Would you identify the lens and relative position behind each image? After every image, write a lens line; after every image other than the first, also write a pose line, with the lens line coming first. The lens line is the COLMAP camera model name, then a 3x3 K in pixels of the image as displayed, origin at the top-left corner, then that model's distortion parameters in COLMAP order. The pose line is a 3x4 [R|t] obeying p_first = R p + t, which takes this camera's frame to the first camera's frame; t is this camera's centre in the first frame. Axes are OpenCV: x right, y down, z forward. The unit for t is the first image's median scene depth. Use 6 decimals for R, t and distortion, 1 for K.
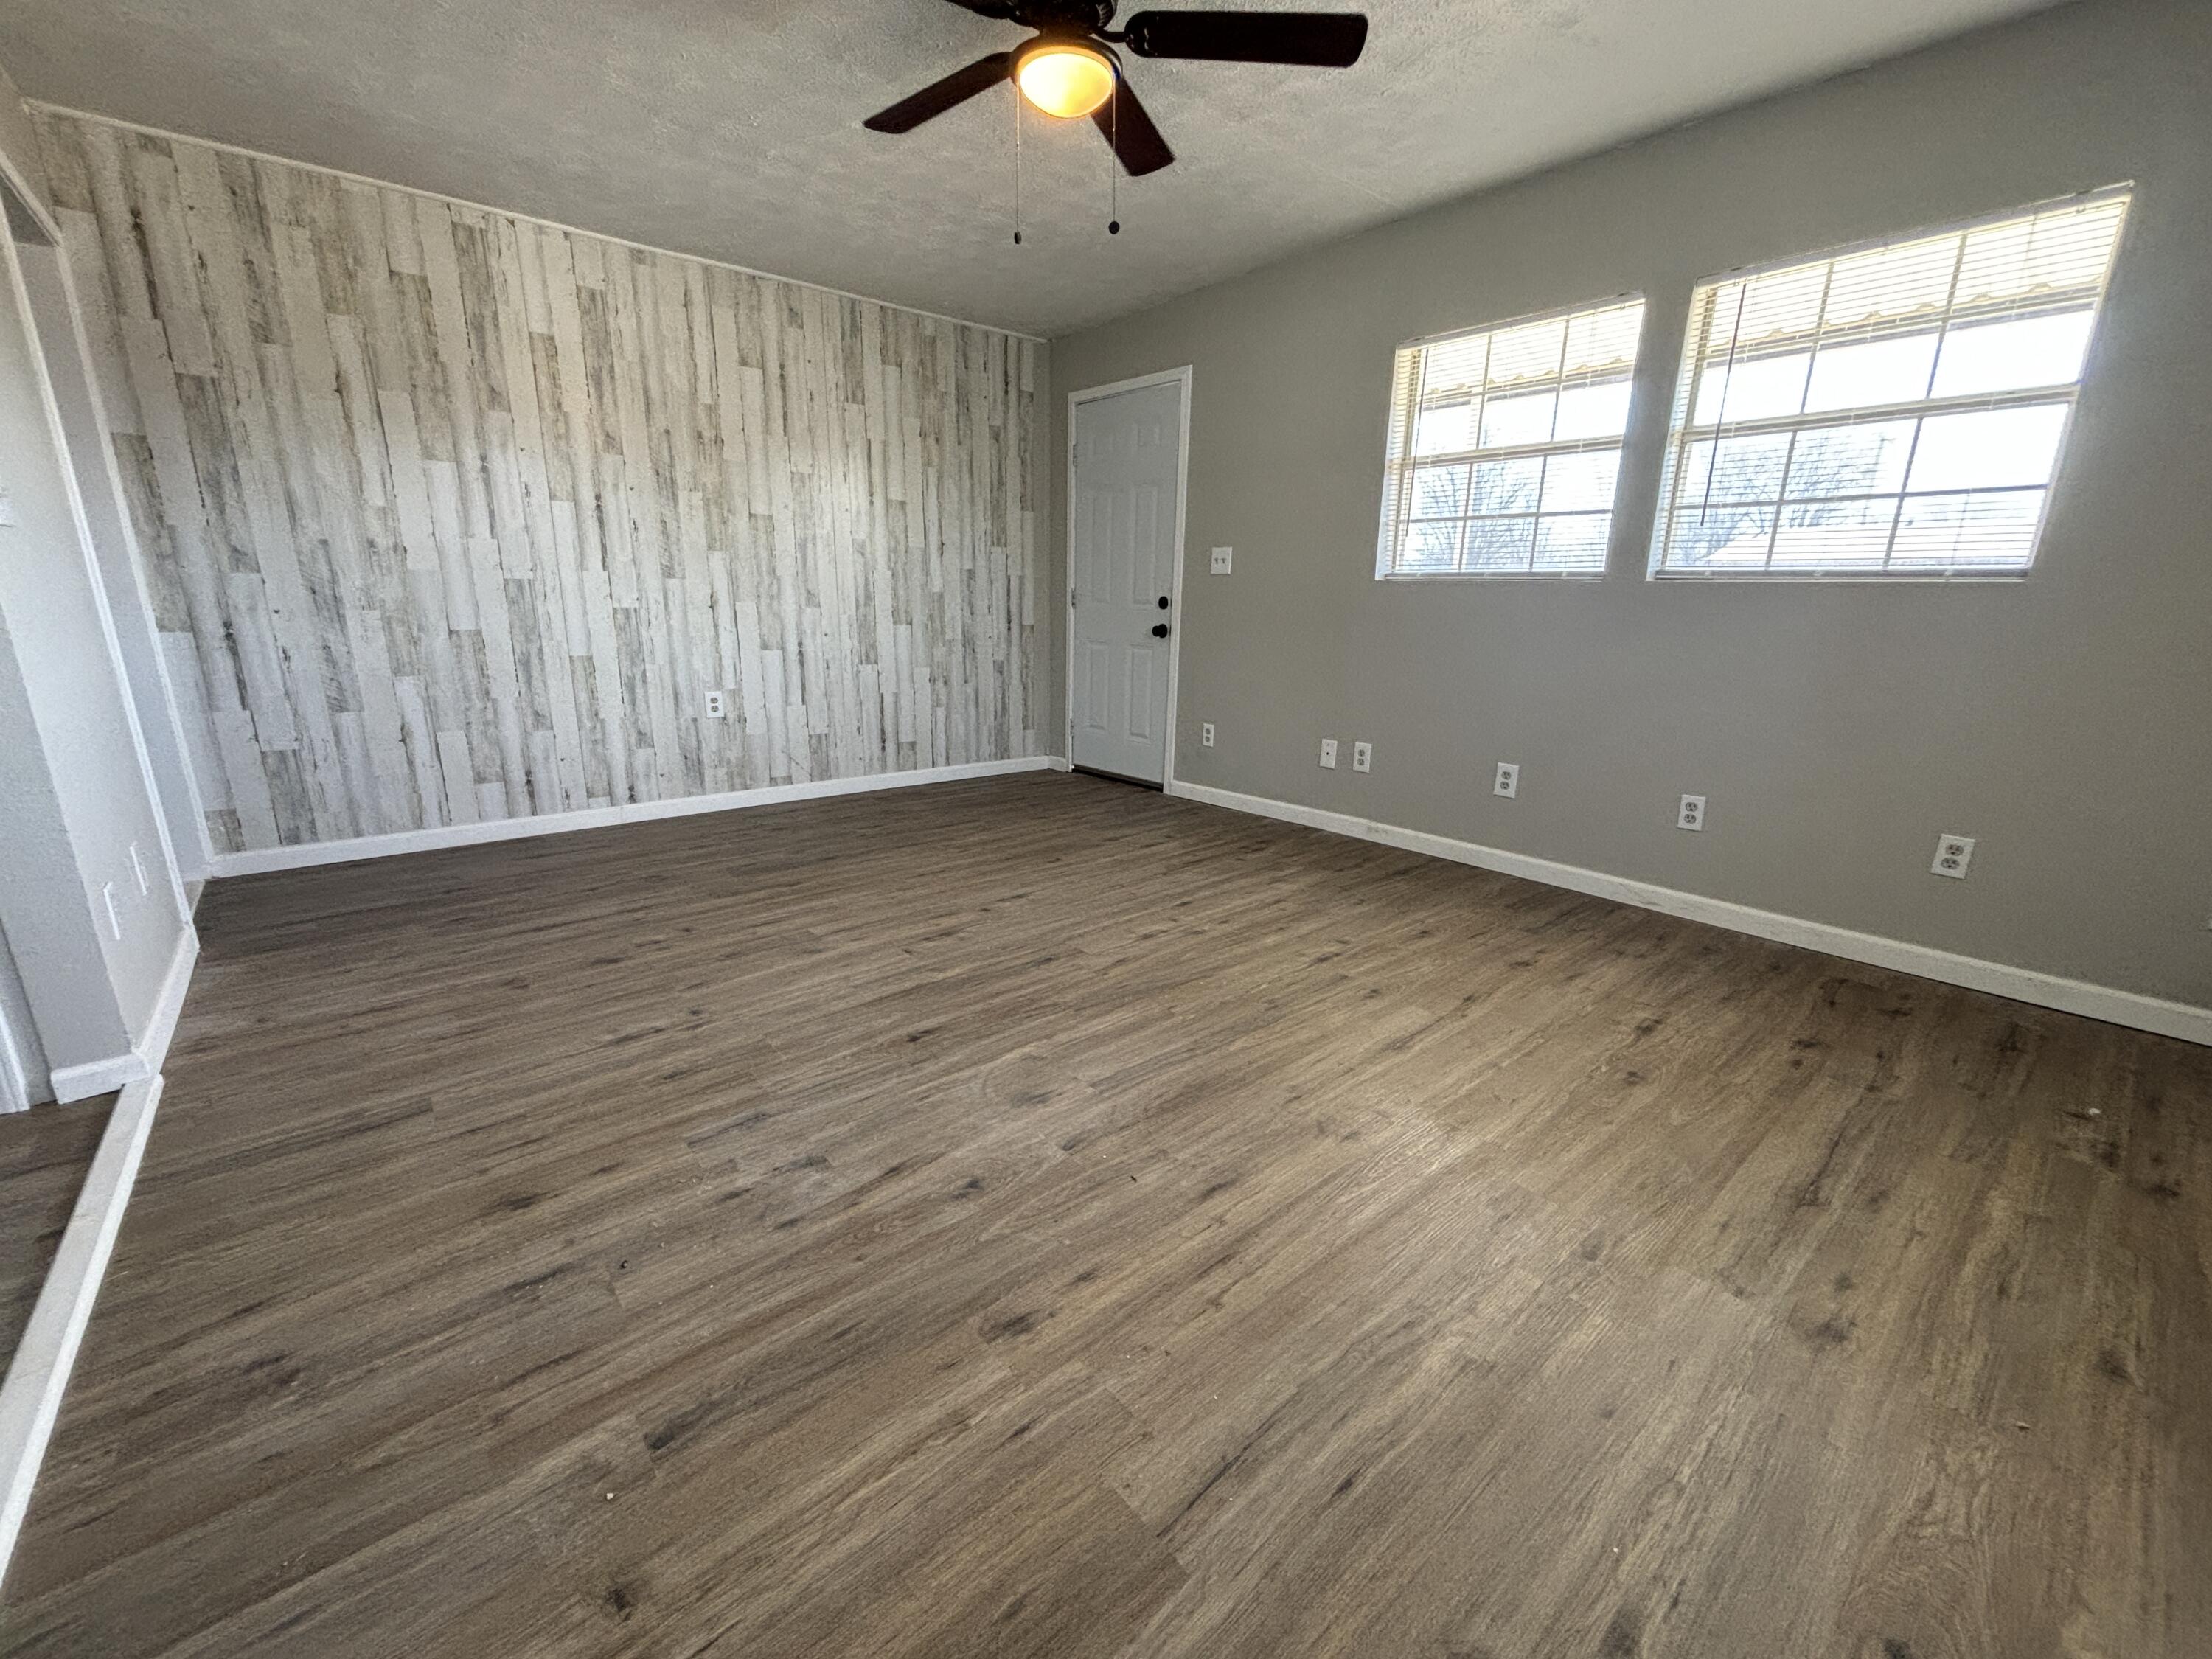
lens RADIAL K [[895.5, 0, 1111.9], [0, 895.5, 839.7], [0, 0, 1]] dist [0.000435, -0.001012]
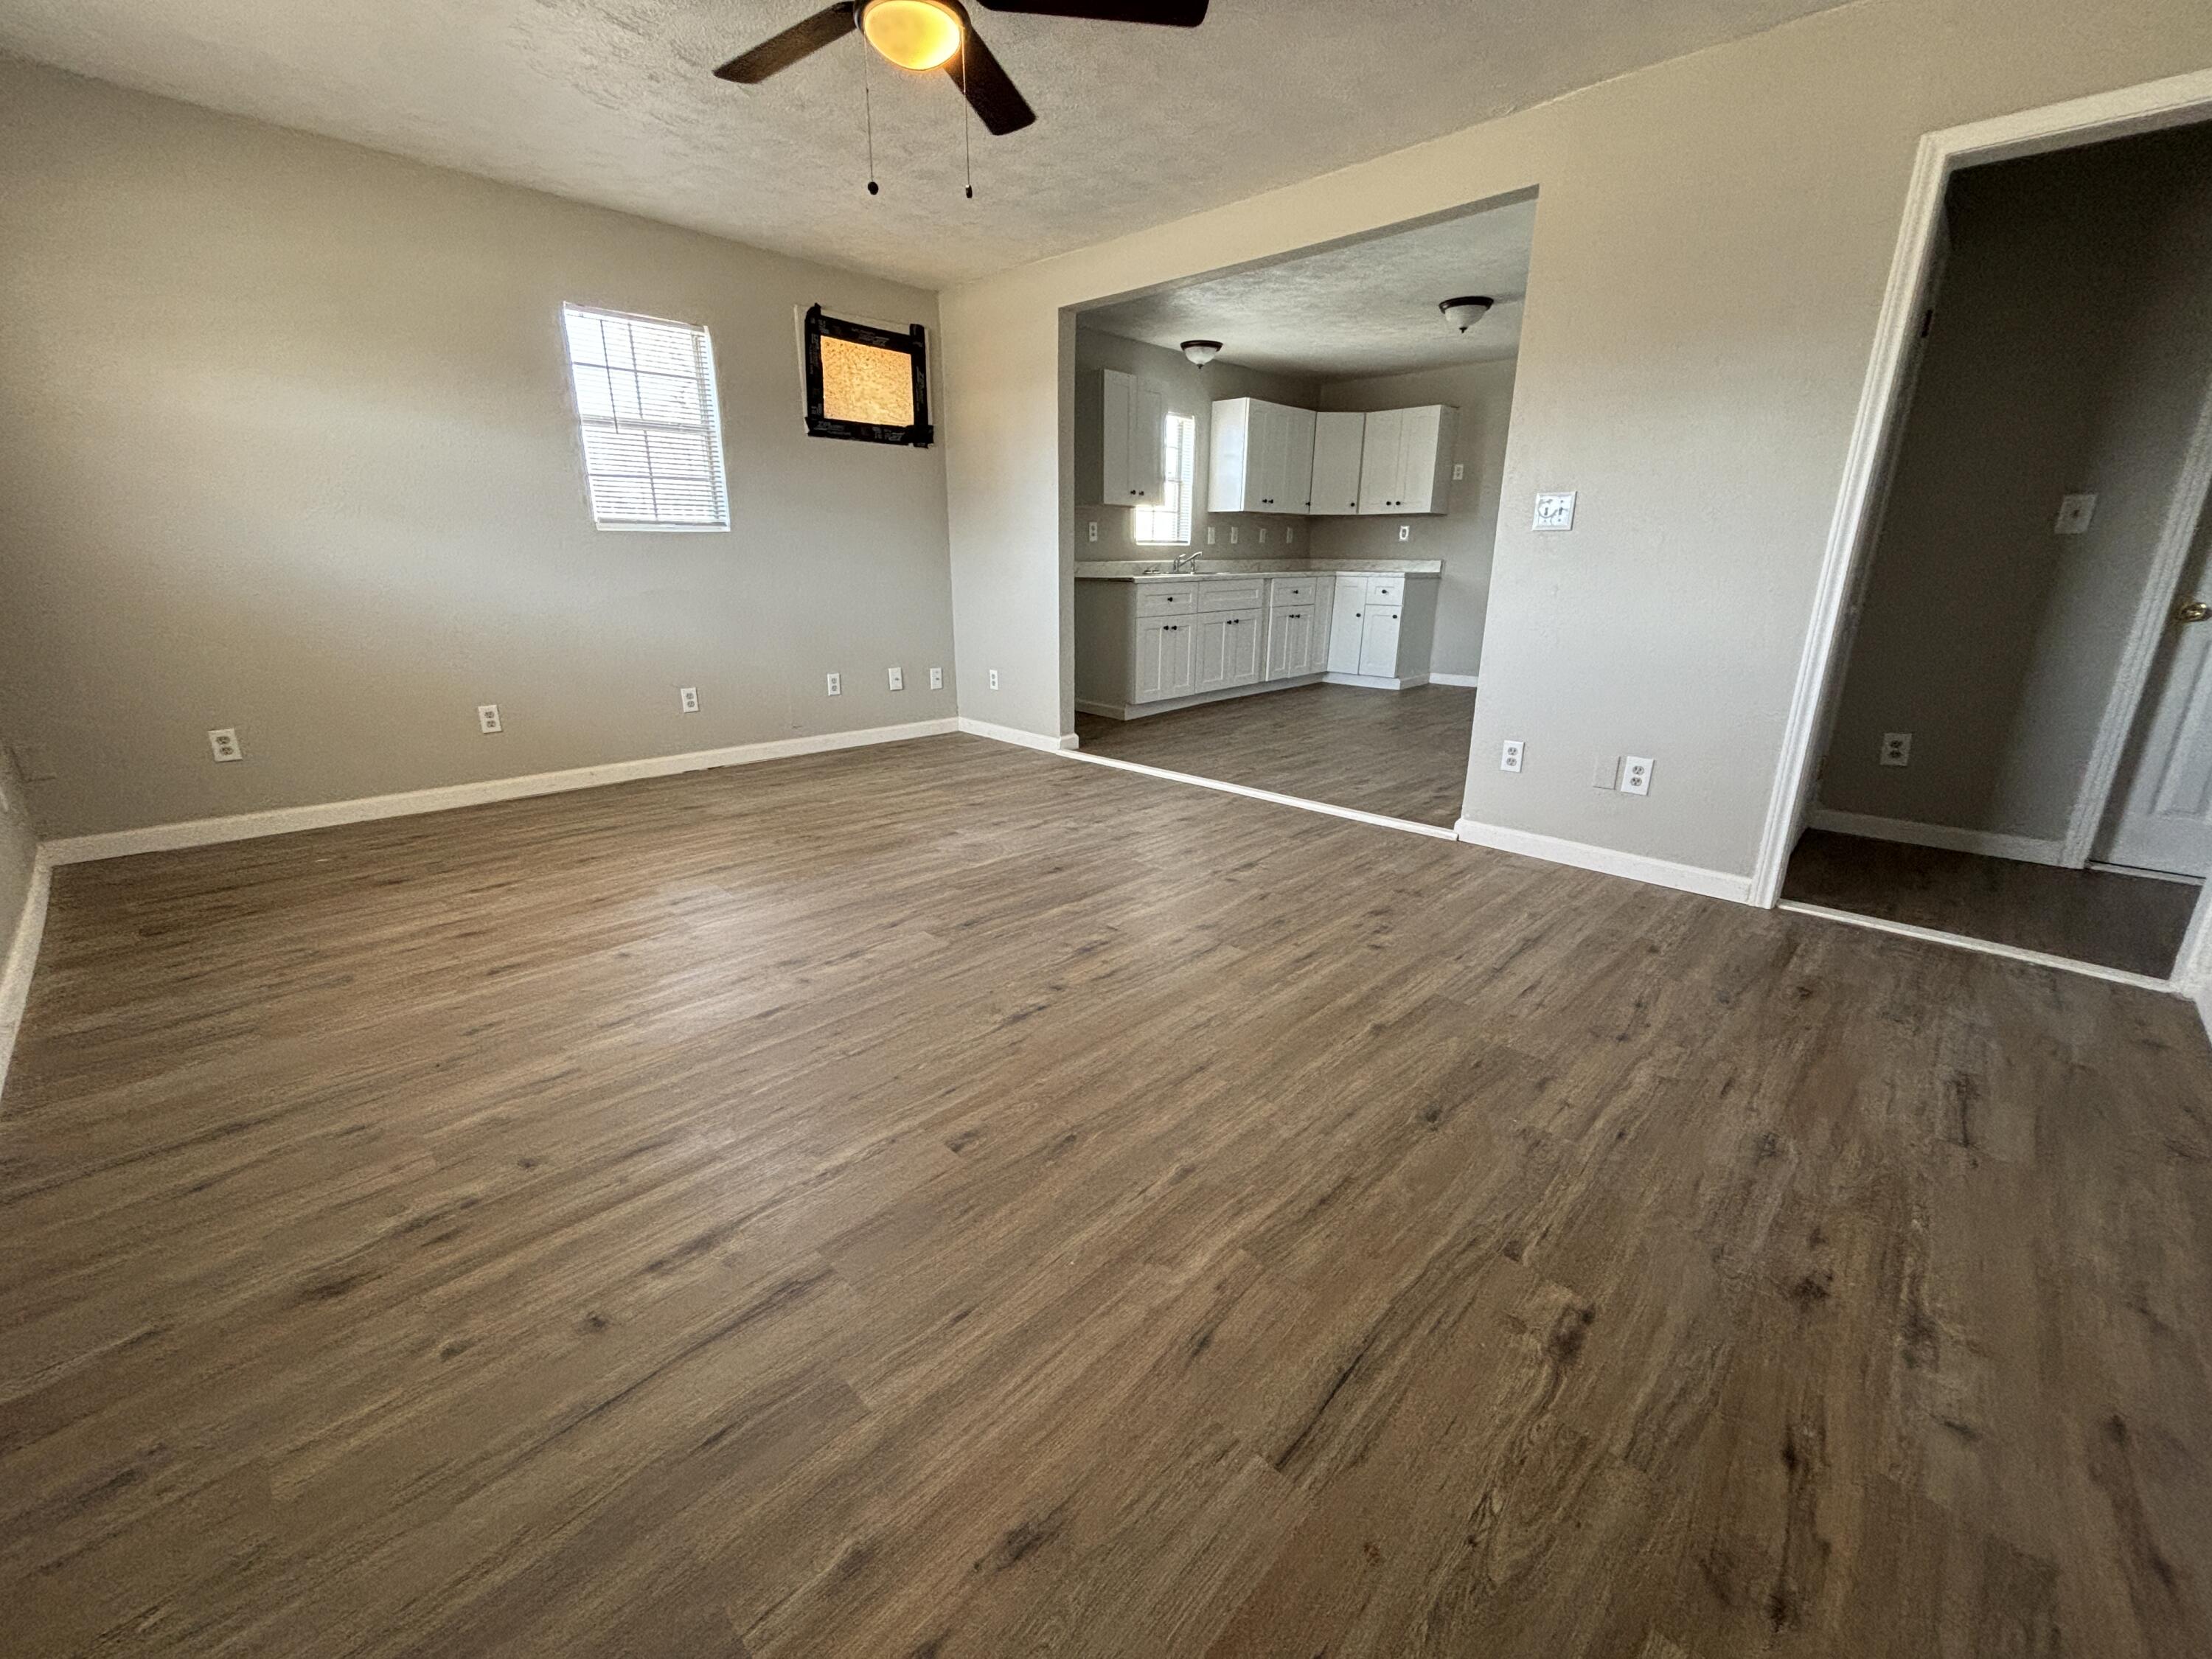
lens RADIAL K [[895.5, 0, 1086.8], [0, 895.5, 835.8], [0, 0, 1]] dist [0.000435, -0.001012]
pose [[-0.996766, -0.000445, -0.080360, -0.096384], [-0.043324, 0.845193, 0.532702, -0.383207], [0.067683, 0.534460, -0.842479, 1.408378]]
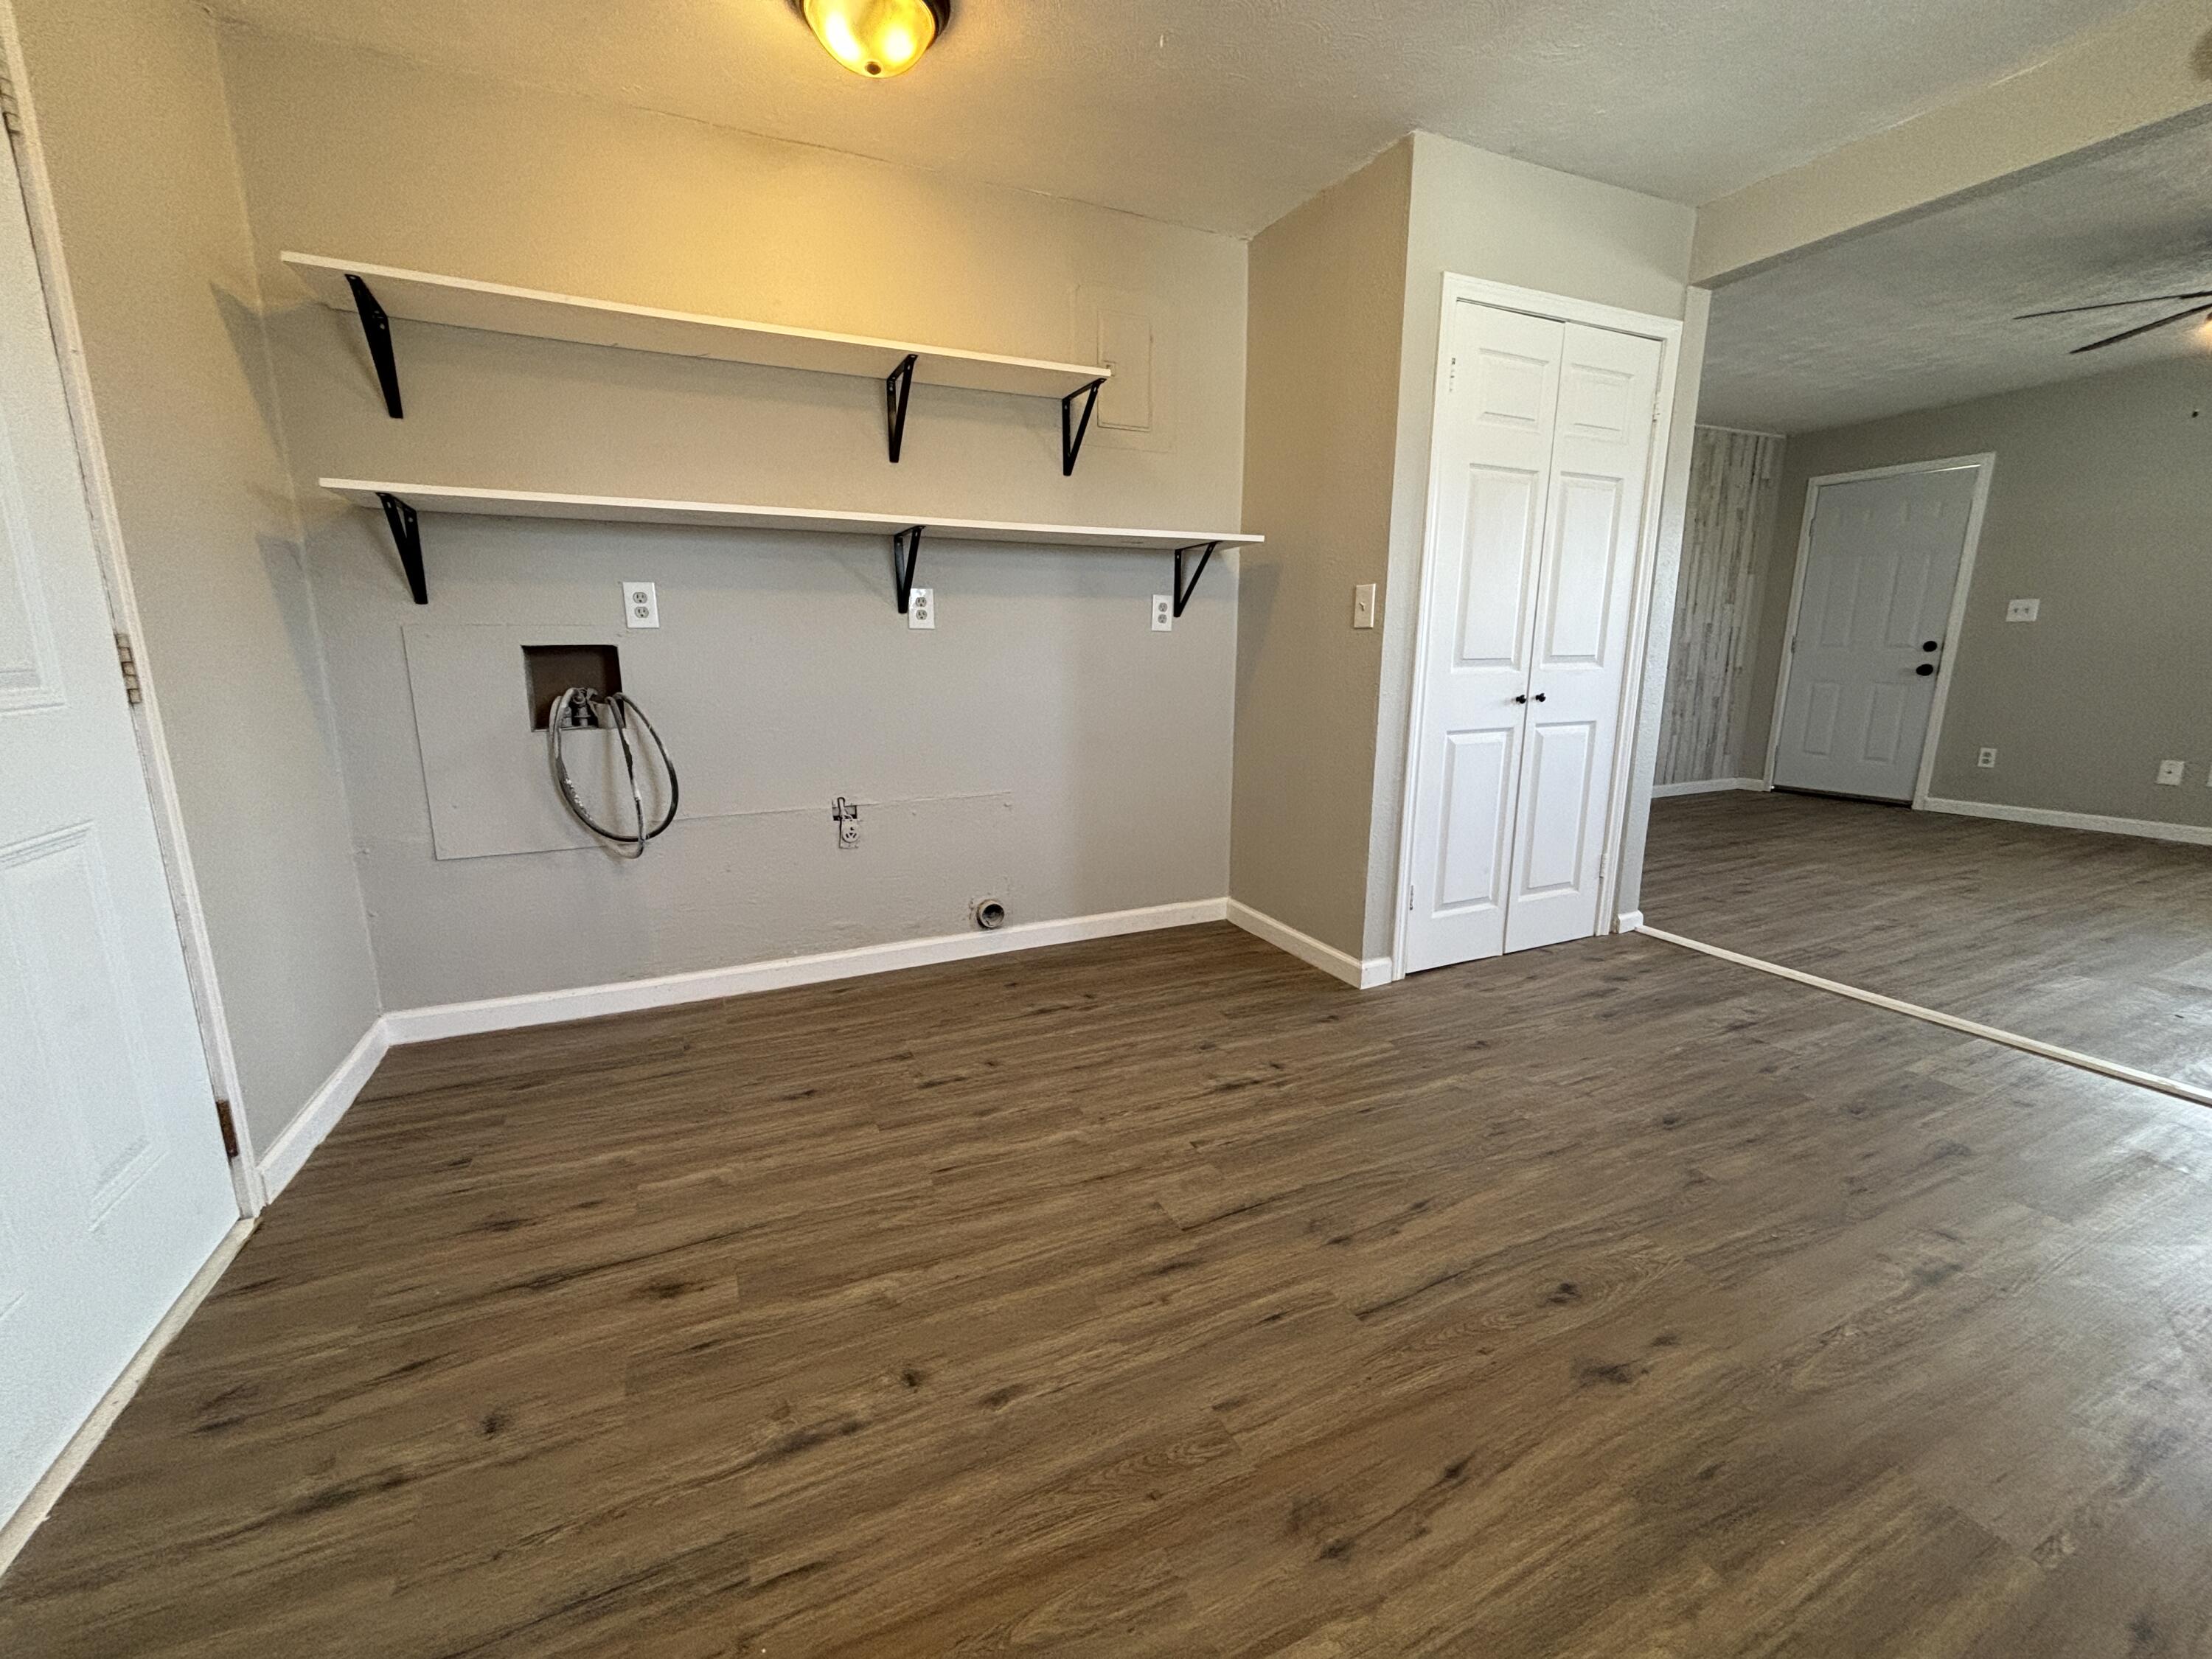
lens RADIAL K [[895.5, 0, 1102.2], [0, 895.5, 826.5], [0, 0, 1]] dist [0.000435, -0.001012]
pose [[0.958789, 0.031385, -0.282379, -0.910164], [-0.047989, 0.997489, -0.052078, 0.120586], [0.280036, 0.063483, 0.957888, -0.592047]]
